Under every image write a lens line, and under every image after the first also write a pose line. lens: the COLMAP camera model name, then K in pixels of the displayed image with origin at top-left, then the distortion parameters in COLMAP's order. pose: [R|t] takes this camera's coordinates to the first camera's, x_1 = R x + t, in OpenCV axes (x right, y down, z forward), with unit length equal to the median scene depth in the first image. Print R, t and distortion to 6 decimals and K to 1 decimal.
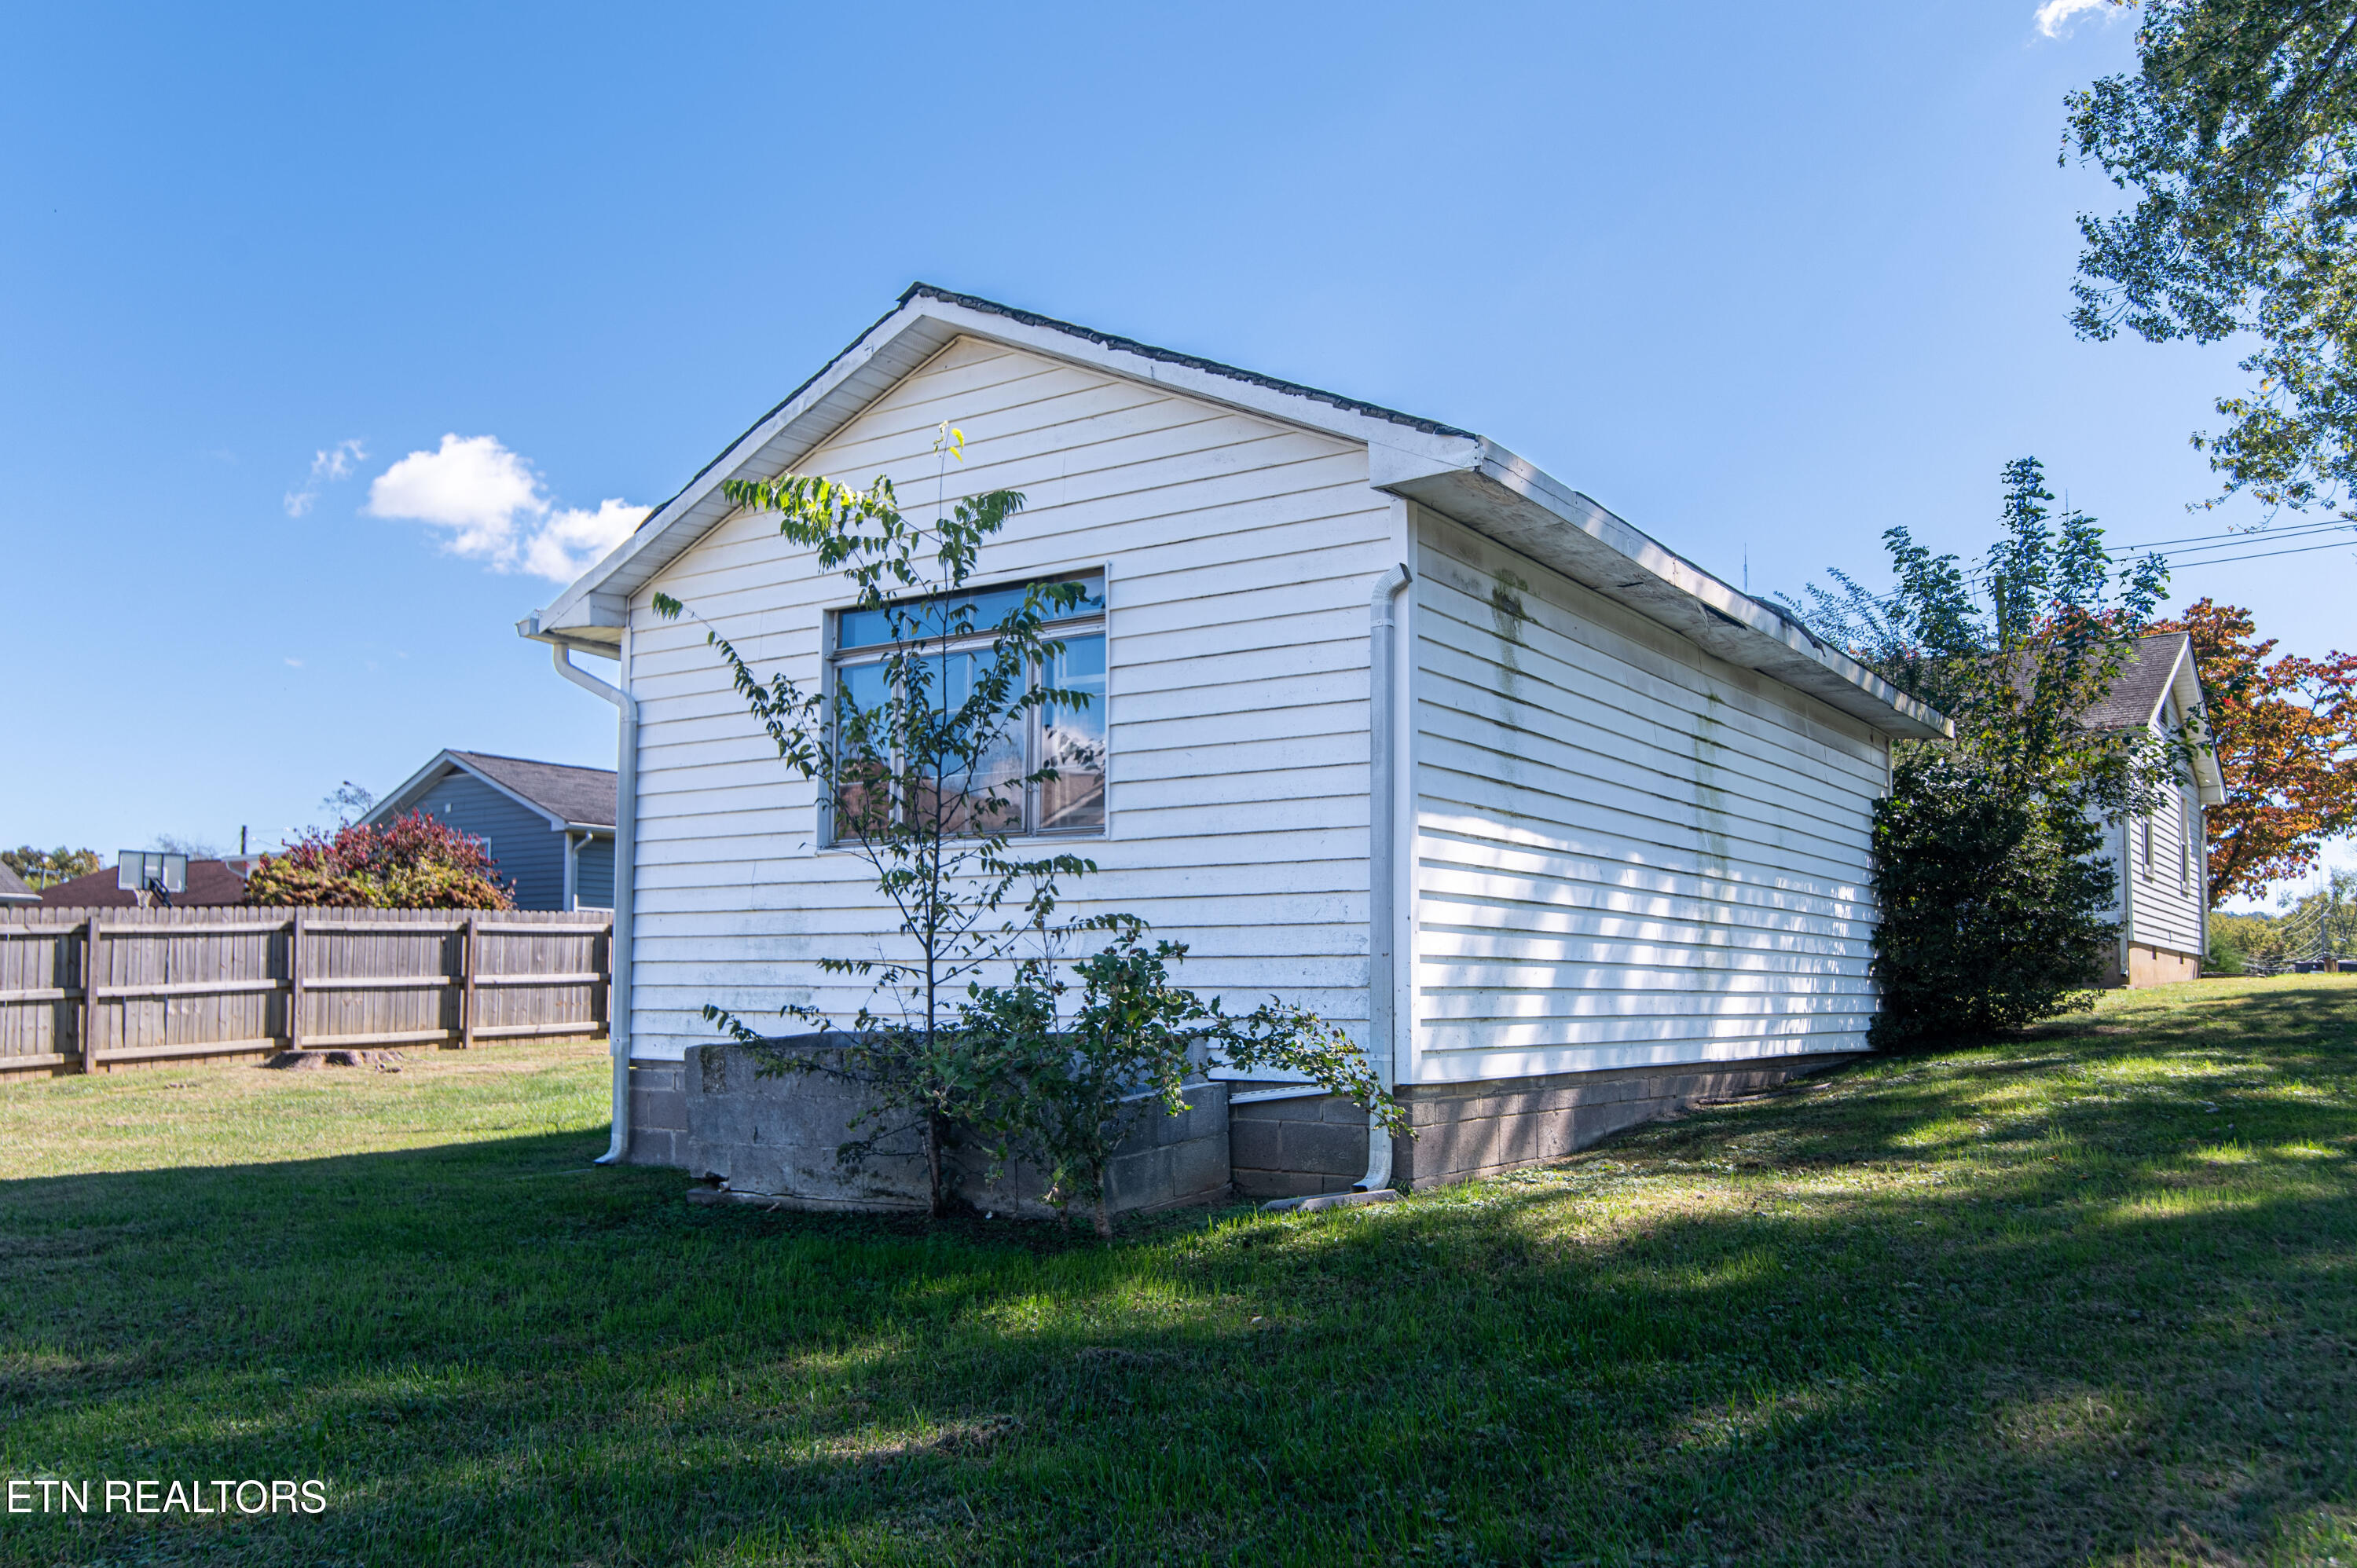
lens RADIAL K [[1873.9, 0, 1178.5], [0, 1873.9, 784.0], [0, 0, 1]] dist [0.010833, 0.001144]
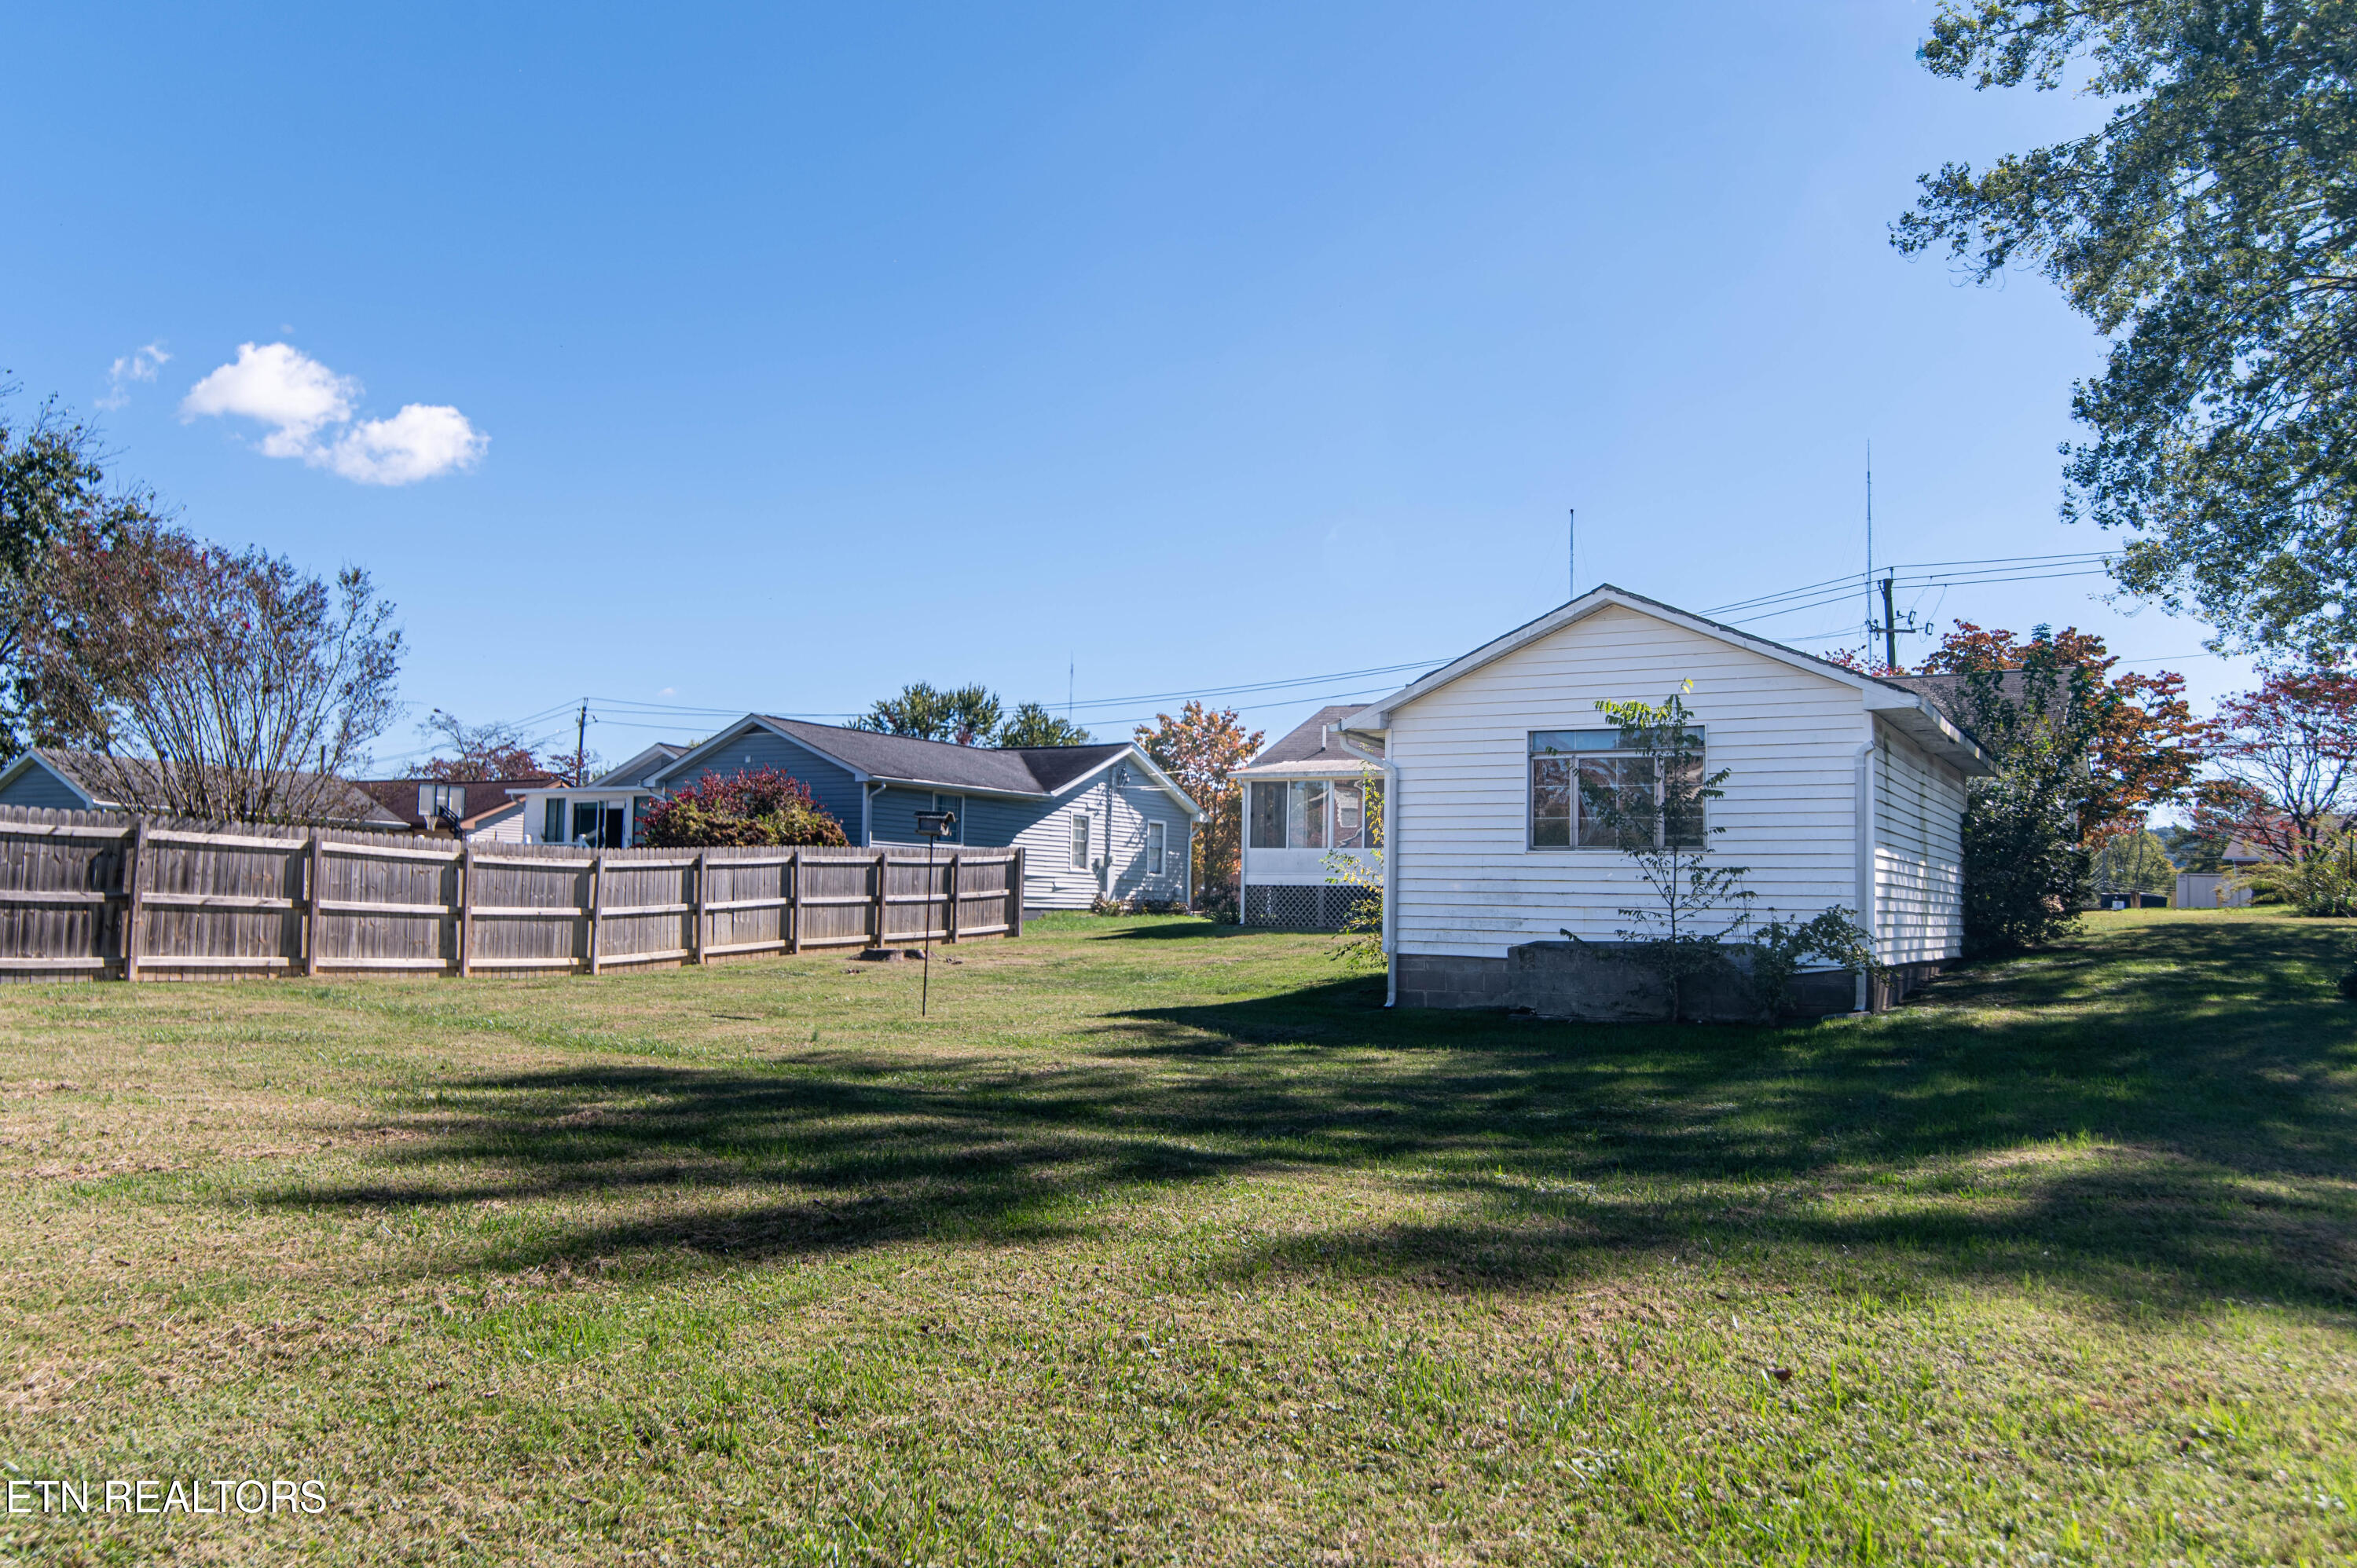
lens RADIAL K [[1886.1, 0, 1176.6], [0, 1886.1, 716.5], [0, 0, 1]] dist [0.049179, 0.000857]
pose [[0.994309, 0.021028, 0.104439, -0.360262], [-0.022399, 0.999677, 0.011969, -0.057718], [-0.104154, -0.014240, 0.994459, -0.452612]]
